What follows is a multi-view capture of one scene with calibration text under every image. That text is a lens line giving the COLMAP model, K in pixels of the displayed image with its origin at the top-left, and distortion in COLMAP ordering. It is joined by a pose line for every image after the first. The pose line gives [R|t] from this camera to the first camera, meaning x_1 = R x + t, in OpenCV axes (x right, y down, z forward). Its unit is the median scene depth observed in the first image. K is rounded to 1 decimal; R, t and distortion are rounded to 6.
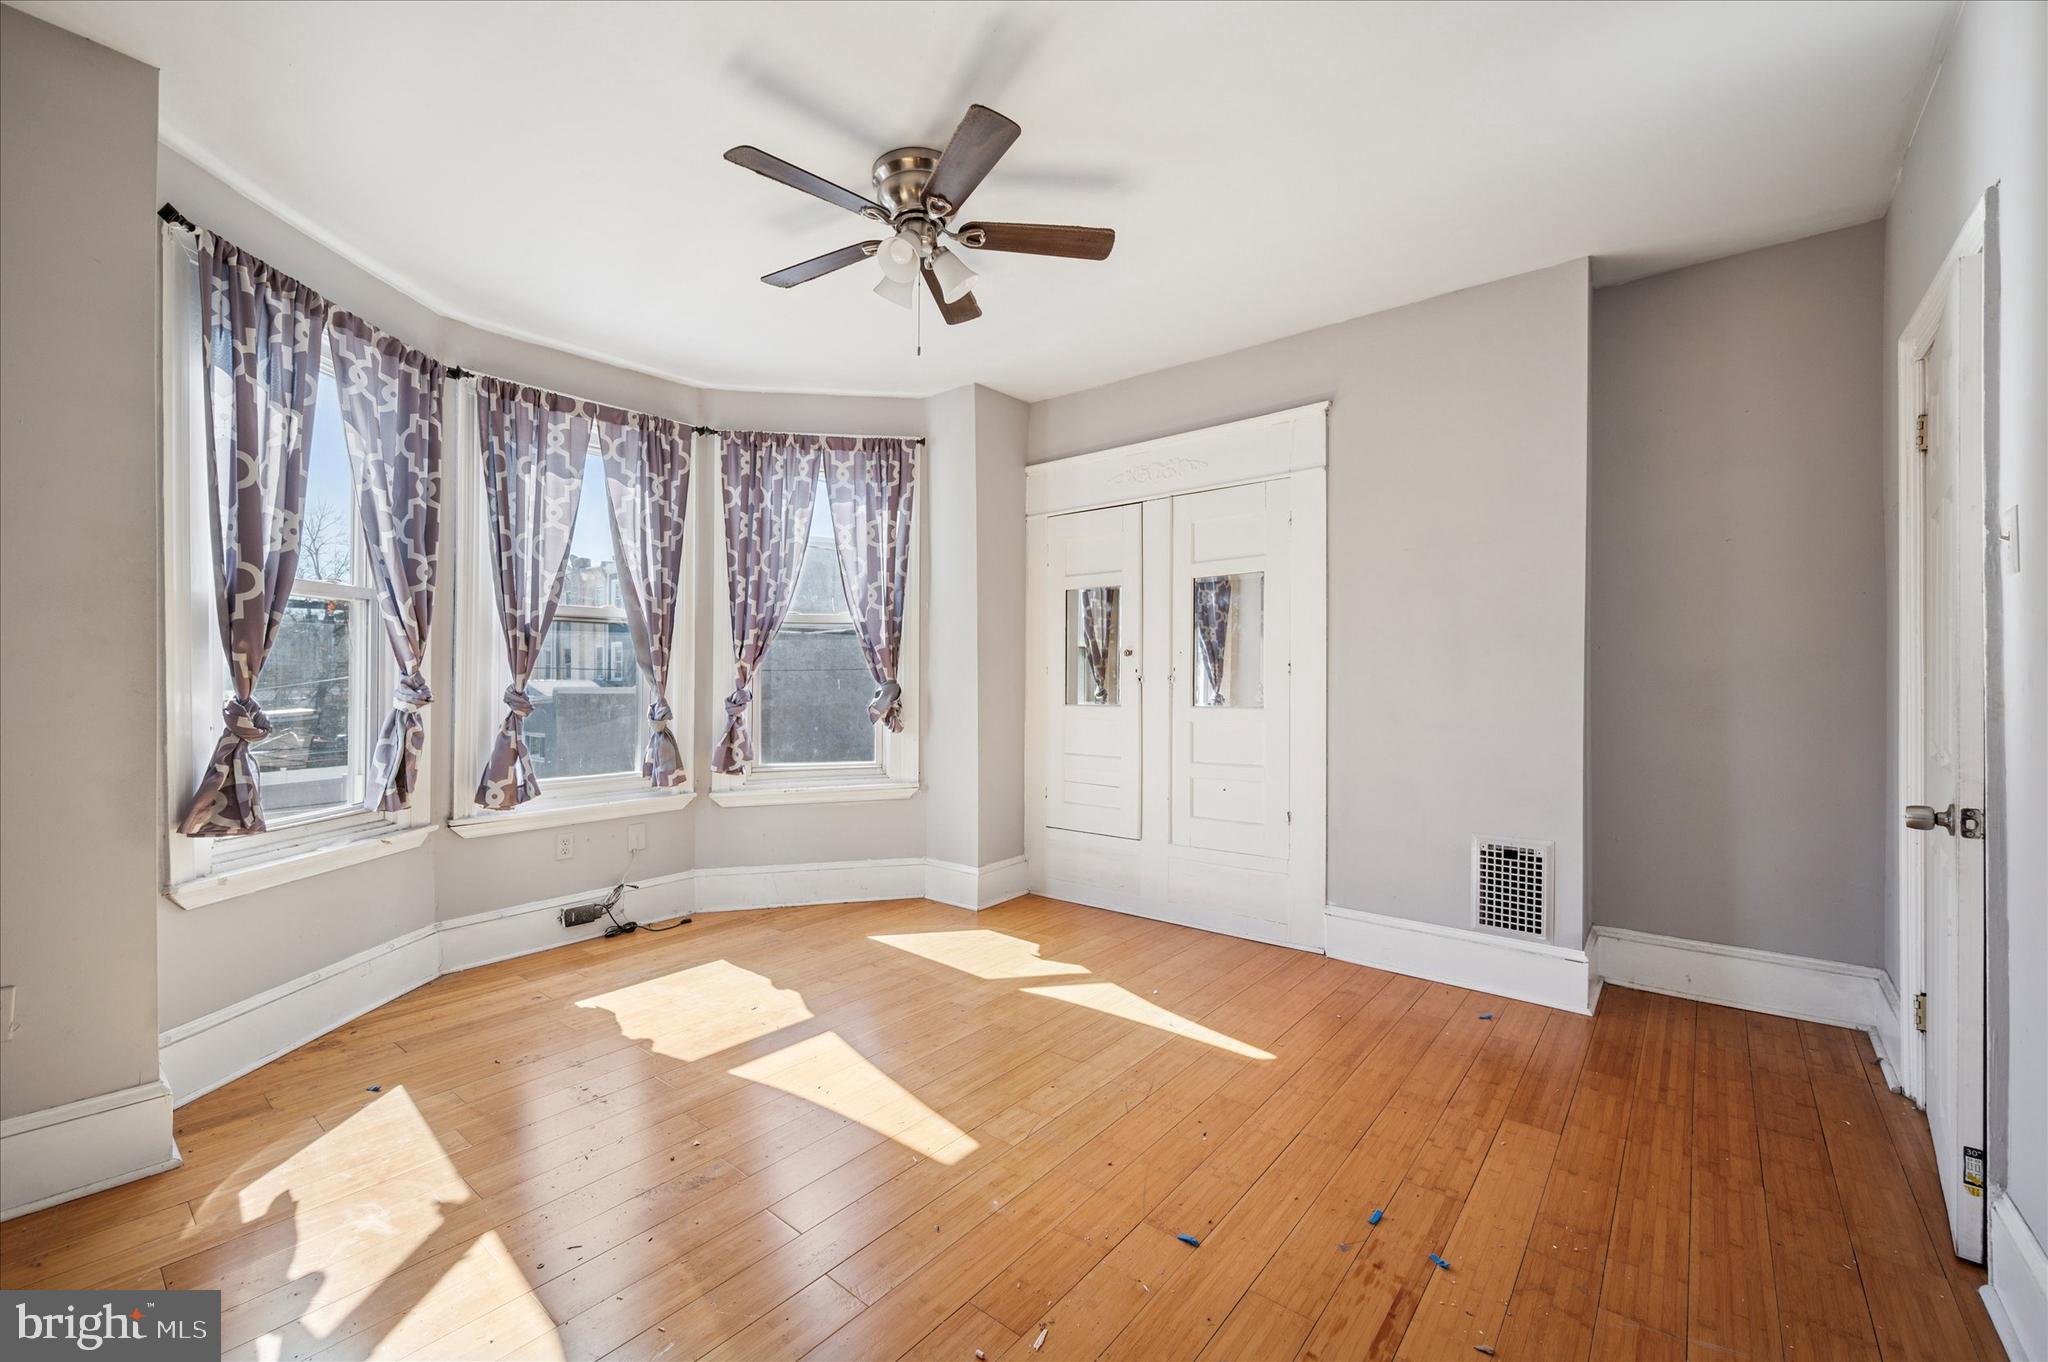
lens RADIAL K [[809.3, 0, 1025.0], [0, 809.3, 685.5], [0, 0, 1]] dist [-0.001749, -0.000129]
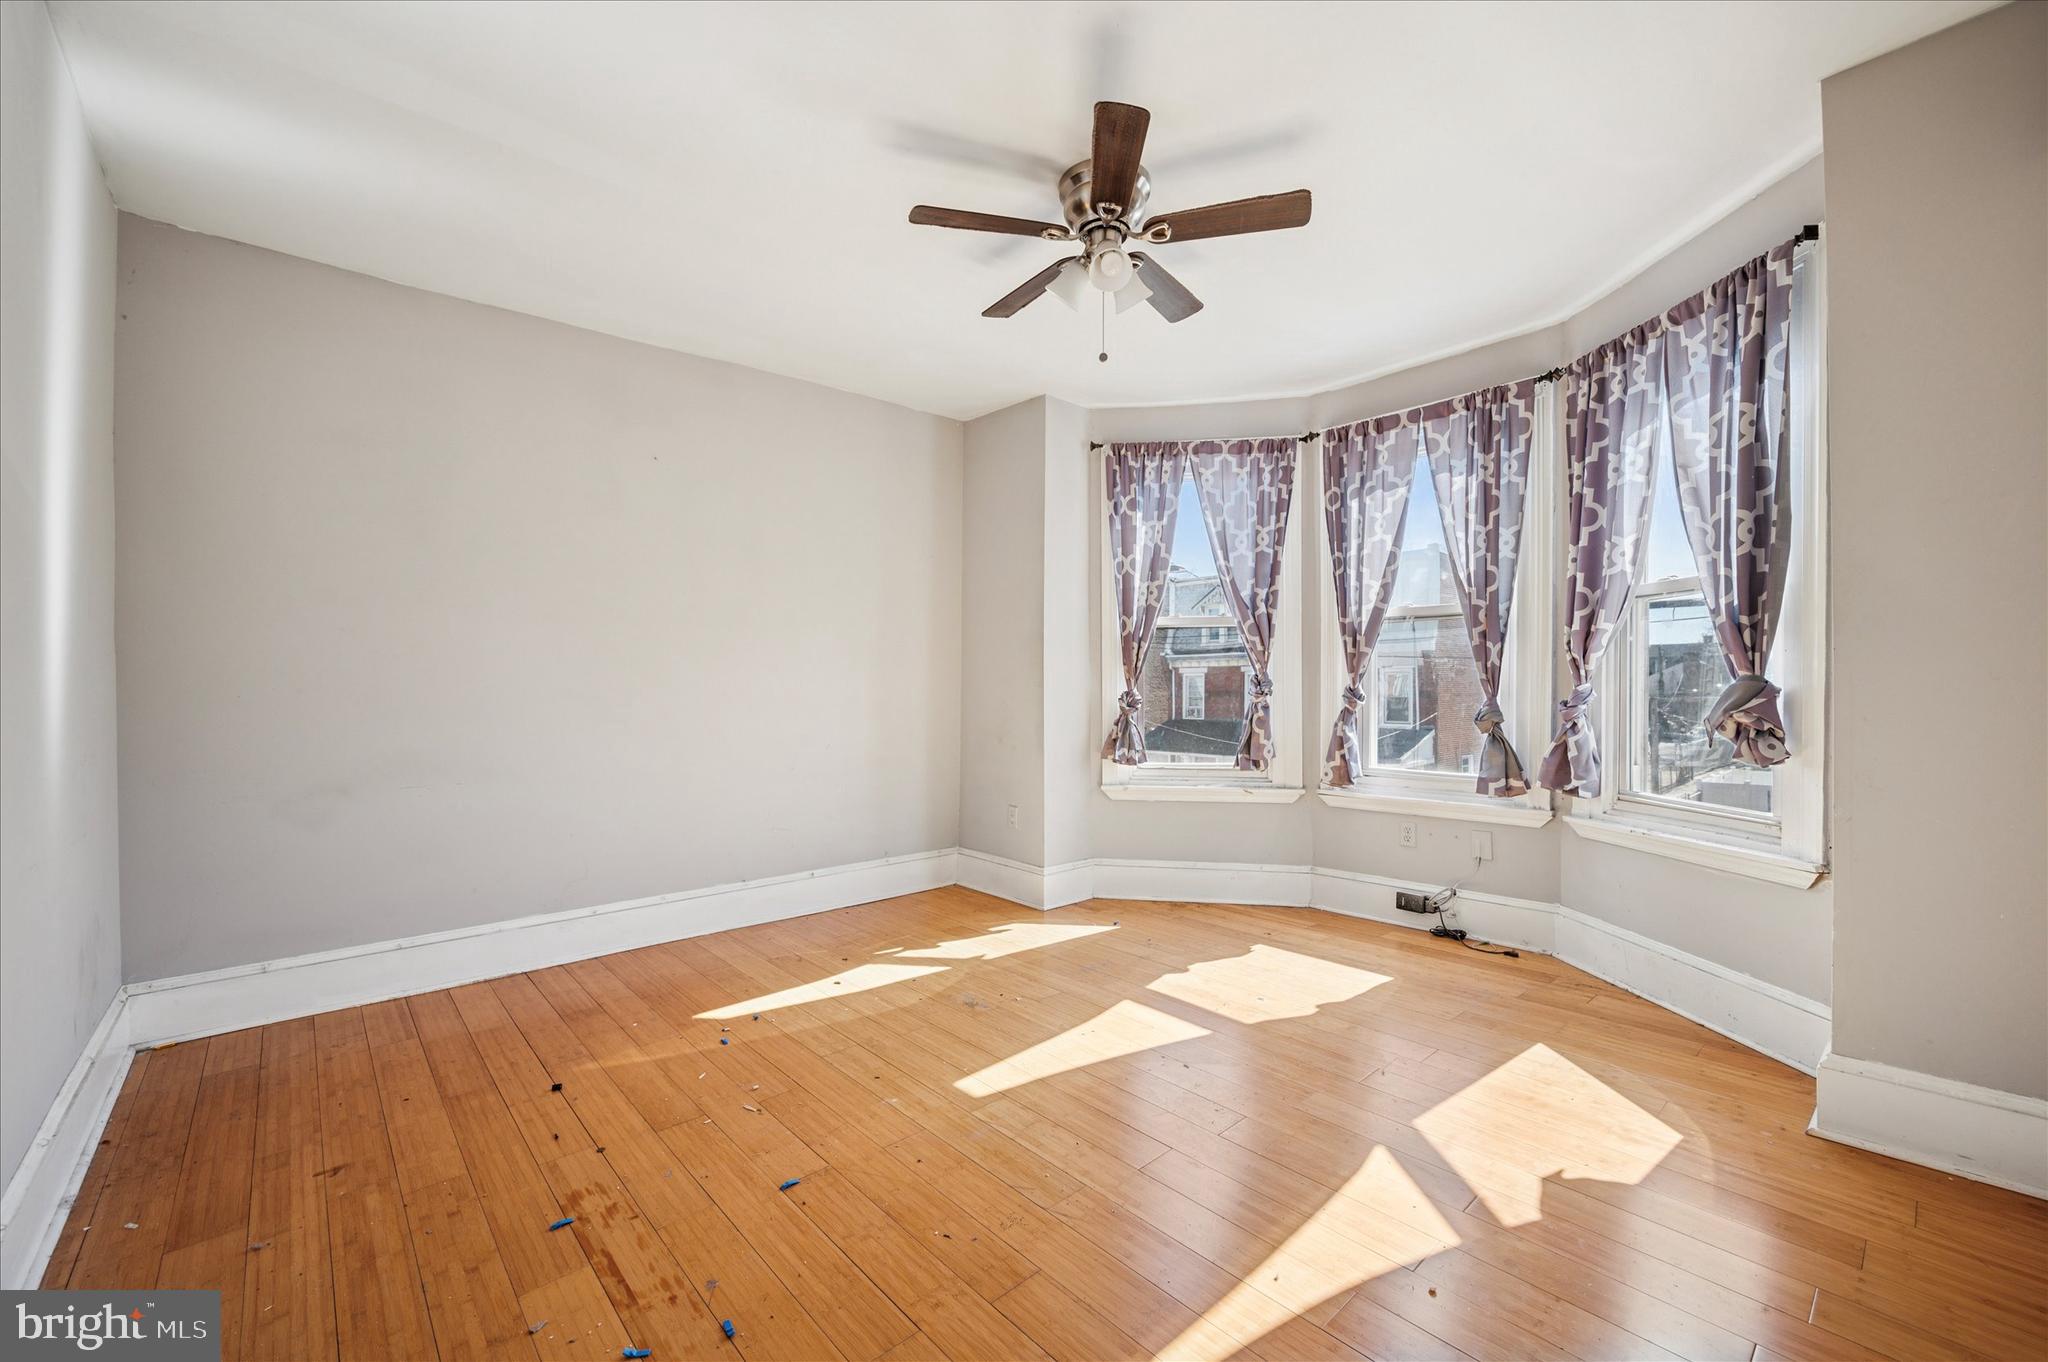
lens RADIAL K [[809.3, 0, 1025.0], [0, 809.3, 685.5], [0, 0, 1]] dist [-0.001749, -0.000129]
pose [[-0.127148, 0.008149, -0.991850, 0.632438], [0.001656, 0.999967, 0.008004, -0.007185], [0.991882, -0.000625, -0.127158, 0.732030]]
